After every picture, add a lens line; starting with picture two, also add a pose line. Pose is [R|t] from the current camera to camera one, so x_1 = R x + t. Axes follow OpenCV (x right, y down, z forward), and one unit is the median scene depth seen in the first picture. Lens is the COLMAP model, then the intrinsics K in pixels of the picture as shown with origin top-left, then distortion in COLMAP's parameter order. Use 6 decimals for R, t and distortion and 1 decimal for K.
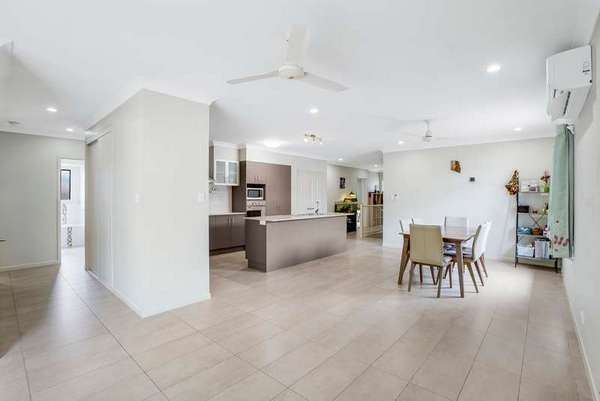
lens RADIAL K [[282.0, 0, 302.3], [0, 282.0, 197.5], [0, 0, 1]] dist [-0.025533, 0.001758]
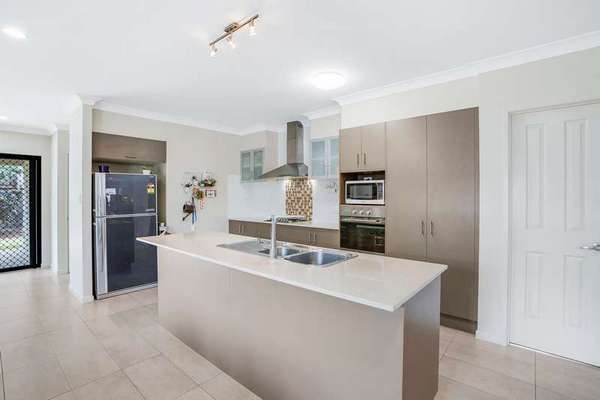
lens RADIAL K [[282.0, 0, 299.3], [0, 282.0, 195.6], [0, 0, 1]] dist [-0.025533, 0.001758]
pose [[0.036784, -0.005175, -0.999310, 0.402884], [-0.008087, 0.999952, -0.005476, -0.004169], [0.999291, 0.008283, 0.036741, 1.110185]]
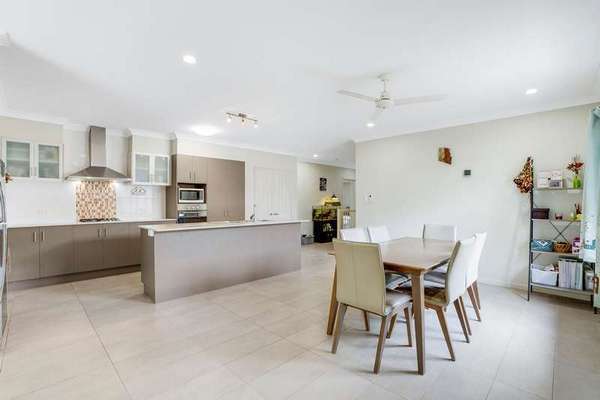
lens RADIAL K [[282.0, 0, 295.7], [0, 282.0, 204.5], [0, 0, 1]] dist [-0.025533, 0.001758]
pose [[0.998237, -0.003973, -0.059214, 0.227097], [0.004217, 0.999983, 0.003997, 0.013817], [0.059197, -0.004240, 0.998237, 0.275759]]
